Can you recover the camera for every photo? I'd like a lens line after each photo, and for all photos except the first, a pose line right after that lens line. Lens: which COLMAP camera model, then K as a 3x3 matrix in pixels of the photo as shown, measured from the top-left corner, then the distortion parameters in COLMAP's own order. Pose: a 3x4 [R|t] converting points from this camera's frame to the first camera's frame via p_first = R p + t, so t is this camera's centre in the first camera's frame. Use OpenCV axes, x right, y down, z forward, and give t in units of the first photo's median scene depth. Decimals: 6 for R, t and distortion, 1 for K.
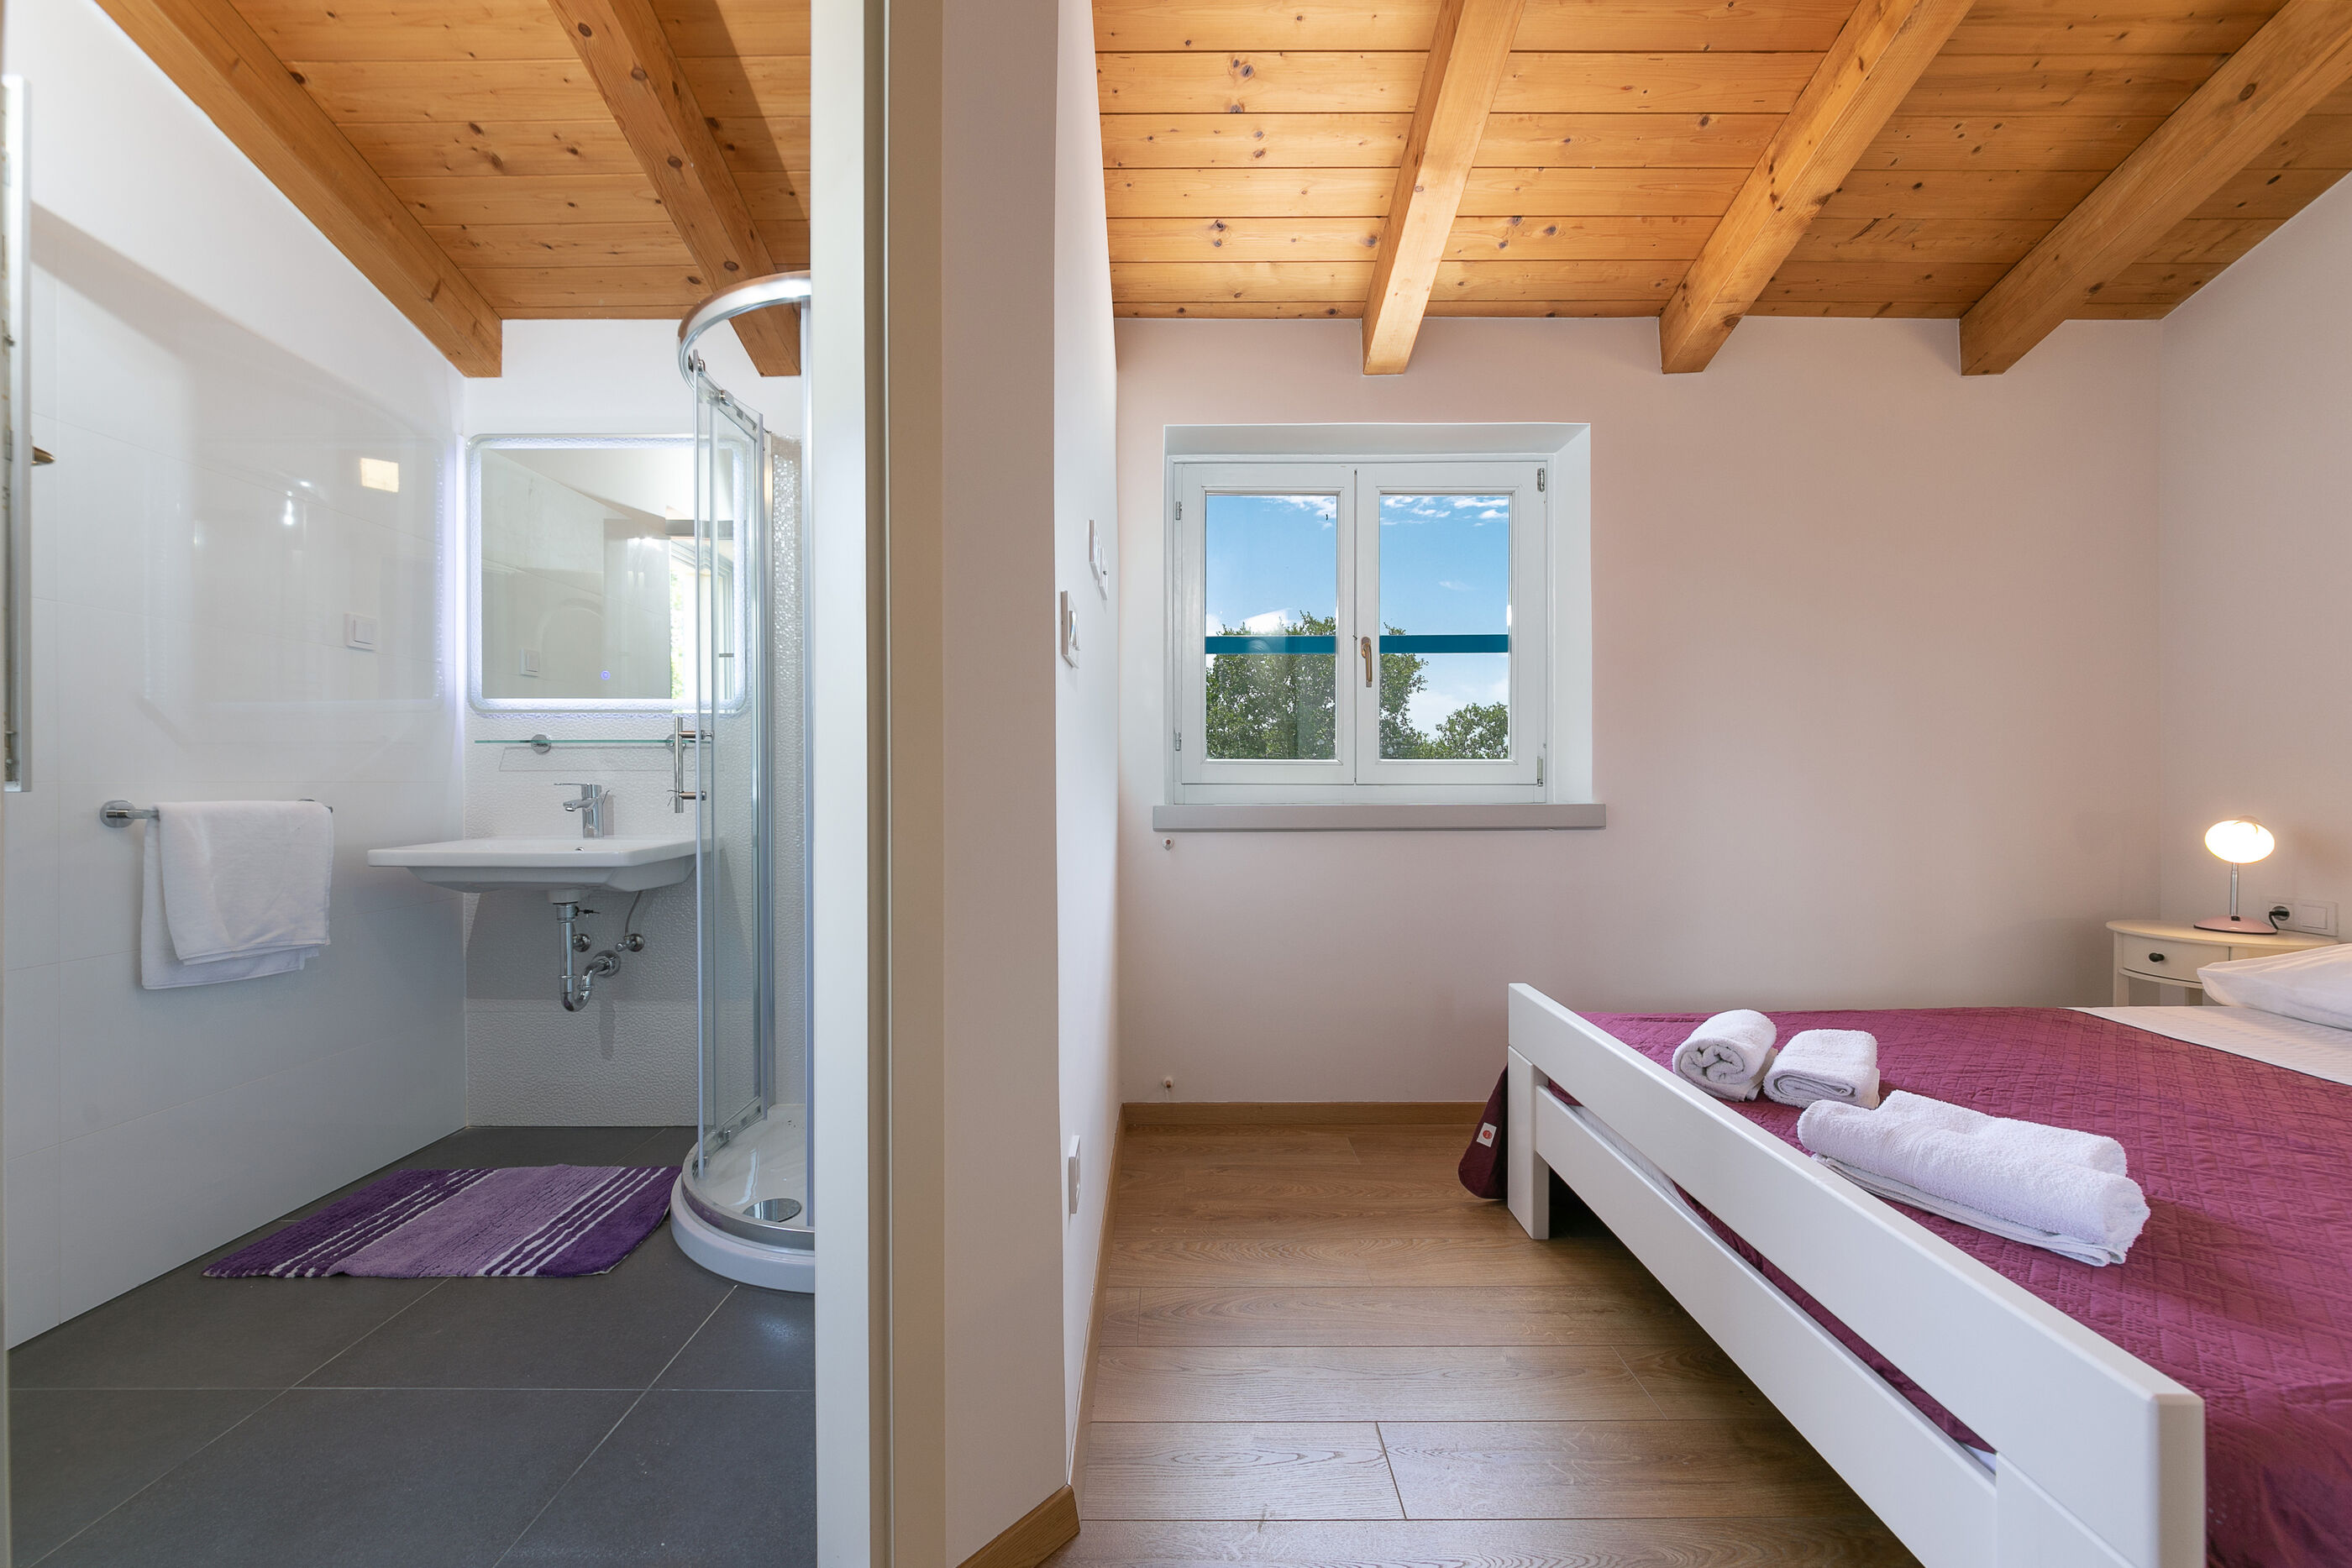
lens RADIAL K [[956.4, 0, 1162.1], [0, 956.4, 787.4], [0, 0, 1]] dist [-0.006207, 0.001155]
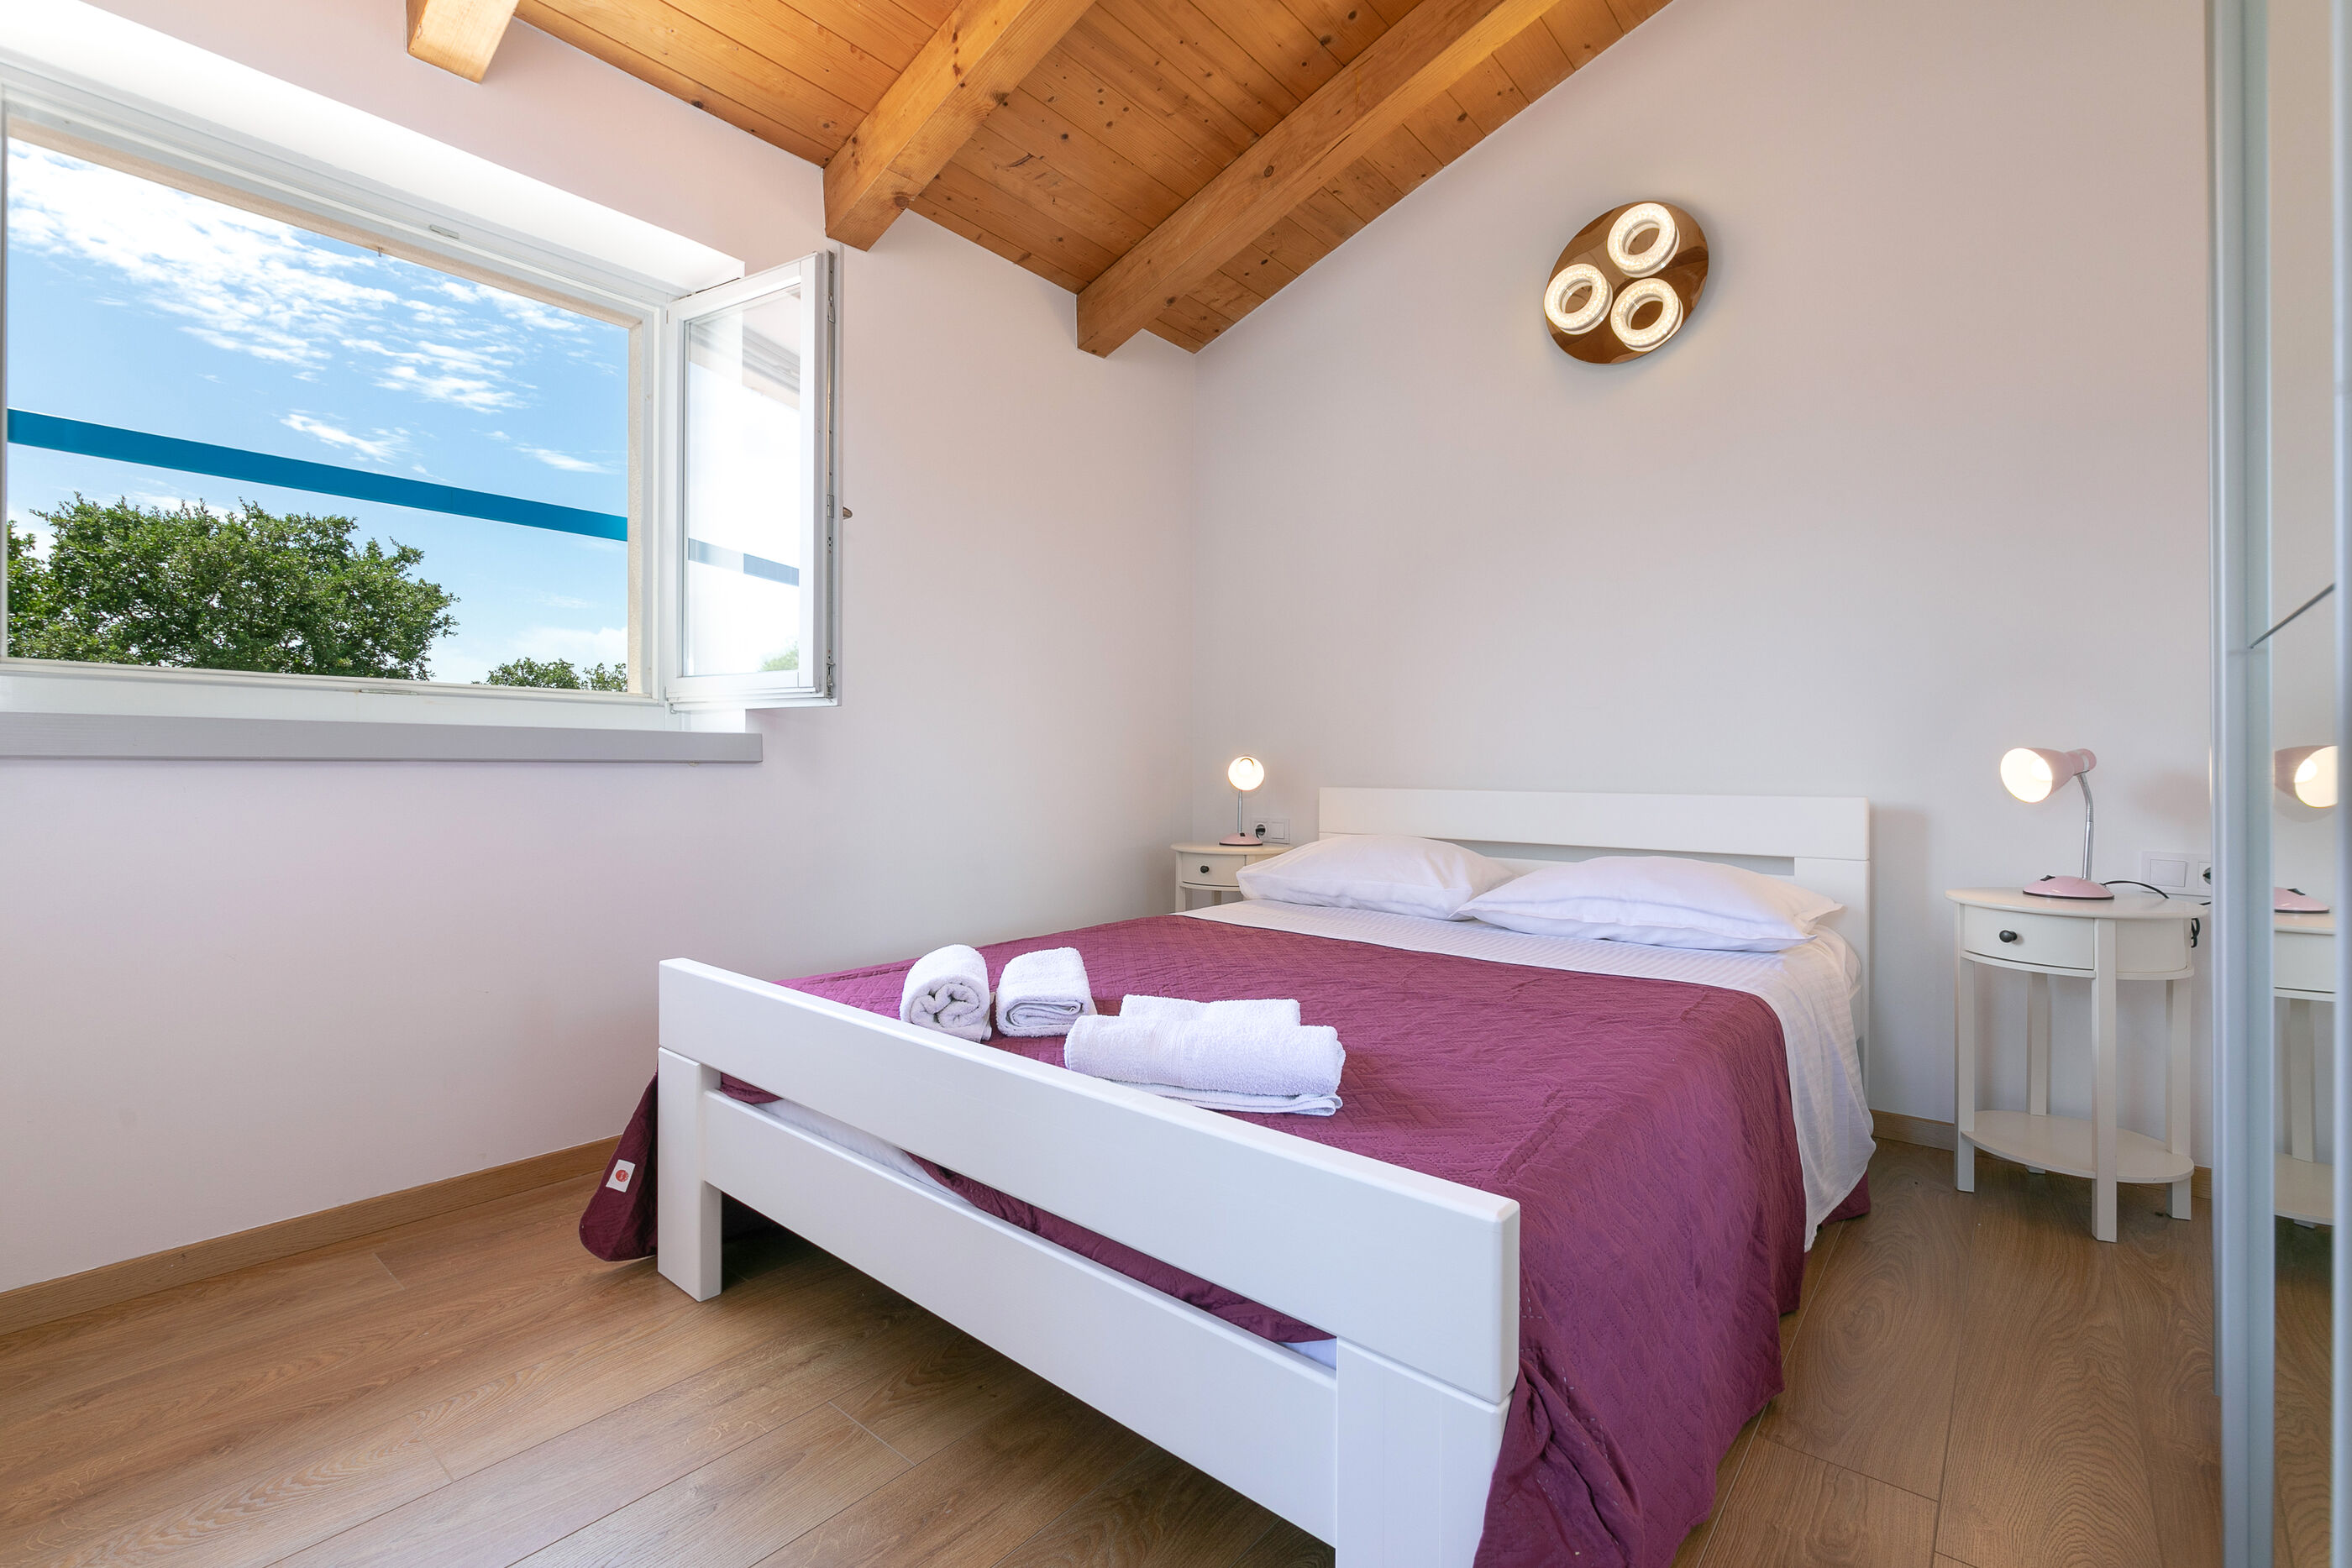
lens RADIAL K [[1064.1, 0, 1214.8], [0, 1064.1, 762.5], [0, 0, 1]] dist [-0.006886, -0.000682]
pose [[0.629771, 0.003412, 0.776774, 0.004507], [-0.002710, 0.999994, -0.002196, 0.056504], [-0.776776, -0.000722, 0.629776, 0.168604]]
